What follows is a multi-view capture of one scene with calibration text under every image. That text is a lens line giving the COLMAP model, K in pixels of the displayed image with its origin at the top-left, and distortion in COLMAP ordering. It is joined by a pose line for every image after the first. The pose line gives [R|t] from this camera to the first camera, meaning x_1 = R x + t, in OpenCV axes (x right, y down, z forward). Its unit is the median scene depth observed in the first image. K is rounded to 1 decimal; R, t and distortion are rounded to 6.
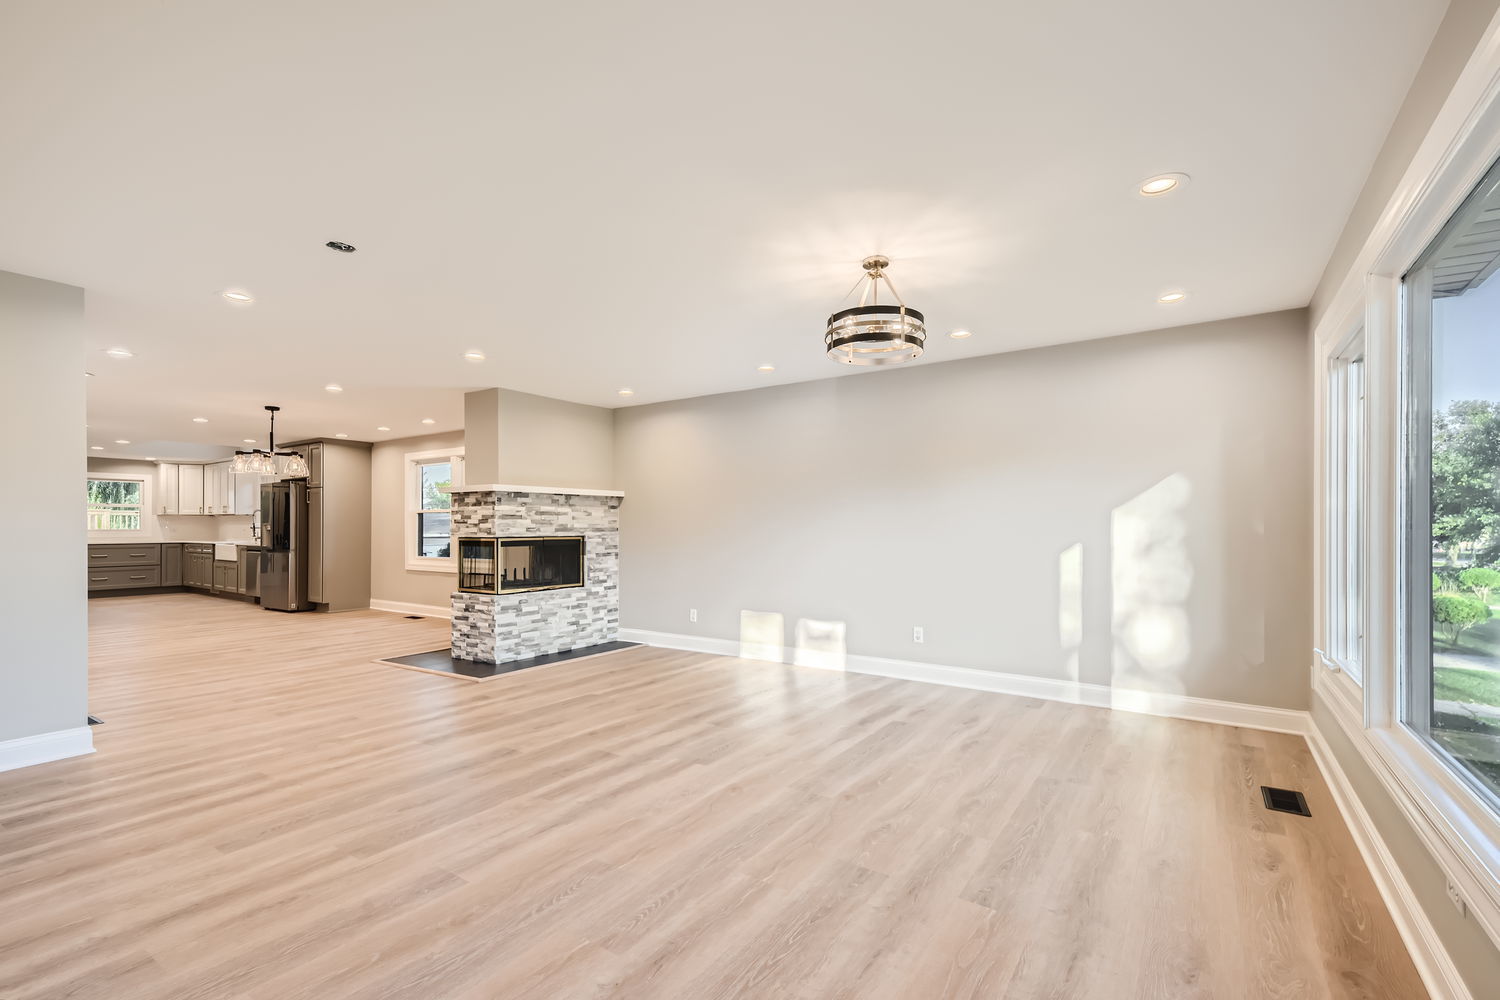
lens RADIAL K [[655.1, 0, 746.4], [0, 655.1, 525.0], [0, 0, 1]] dist [0.029156, -0.007451]
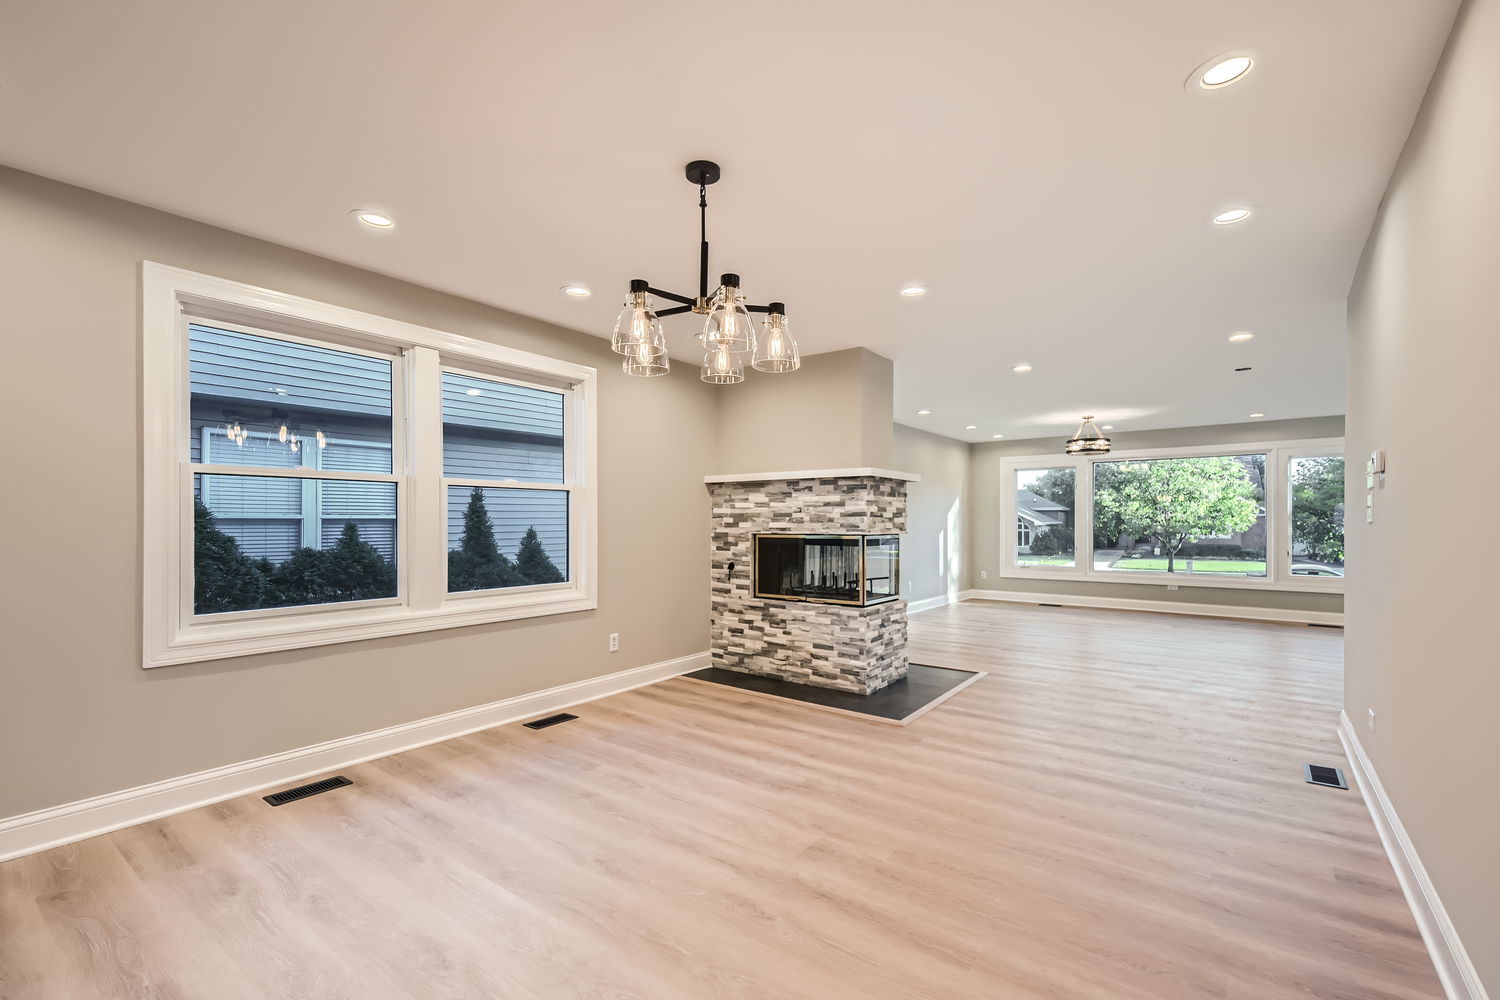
lens RADIAL K [[655.1, 0, 773.4], [0, 655.1, 520.7], [0, 0, 1]] dist [0.029156, -0.007451]
pose [[0.030486, 0.001691, 0.999534, -1.235139], [-0.009102, 0.999958, -0.001414, 0.004211], [-0.999494, -0.009054, 0.030500, 1.119598]]
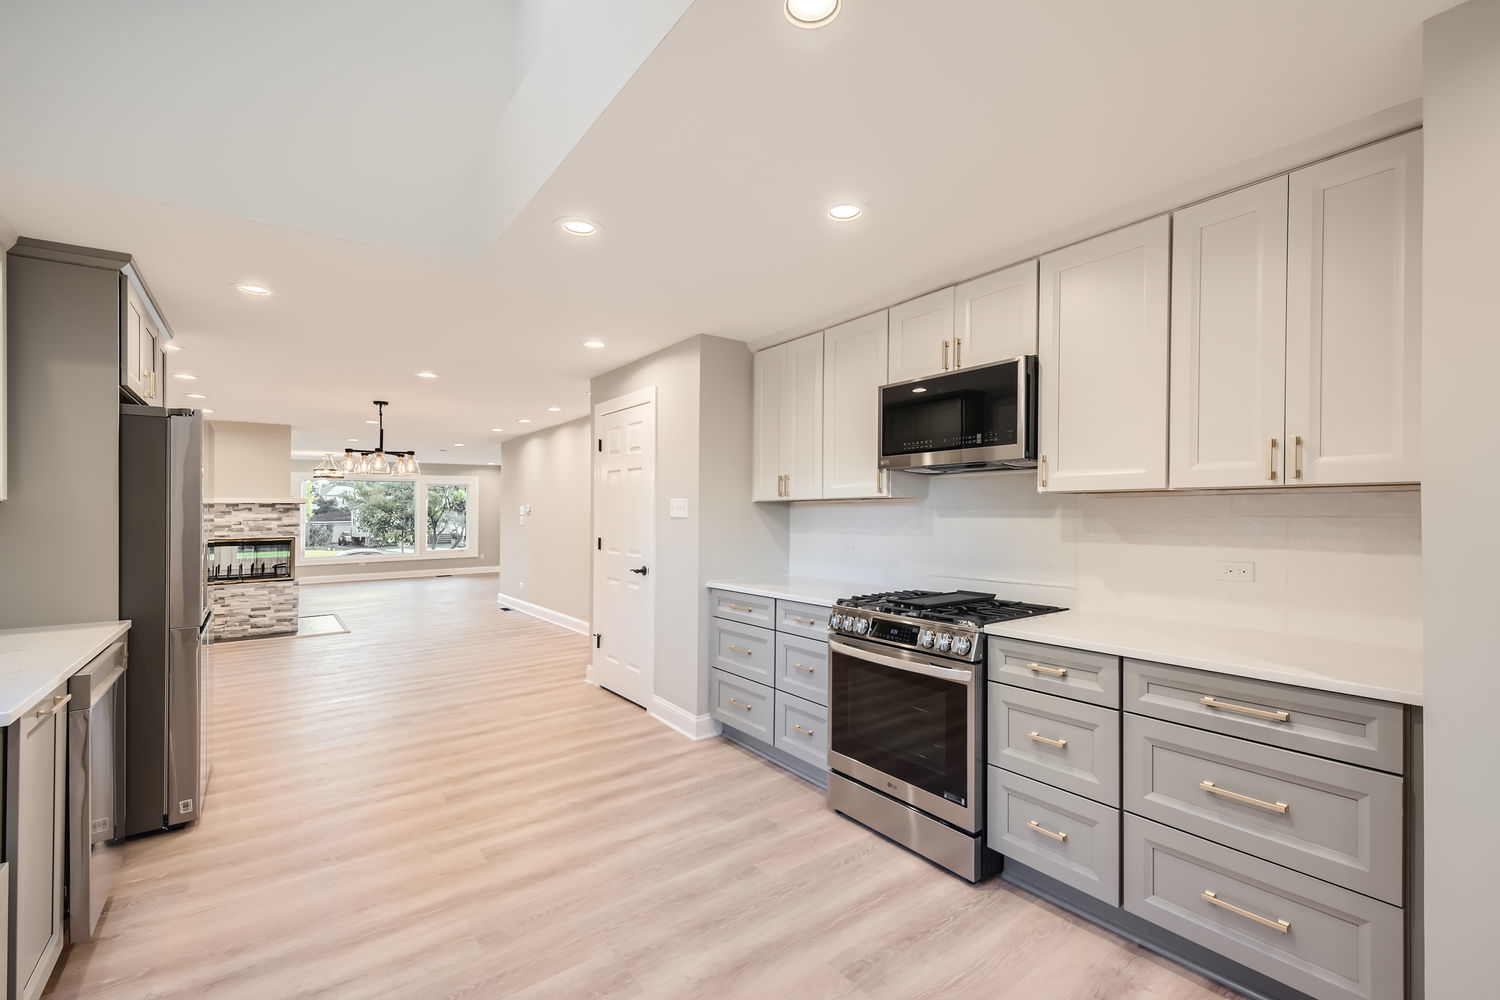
lens RADIAL K [[655.1, 0, 757.3], [0, 655.1, 505.4], [0, 0, 1]] dist [0.029156, -0.007451]
pose [[-0.947777, 0.009667, 0.318788, -1.736066], [0.006029, 0.999905, -0.012397, -0.021669], [-0.318878, -0.009827, -0.947745, 1.958024]]
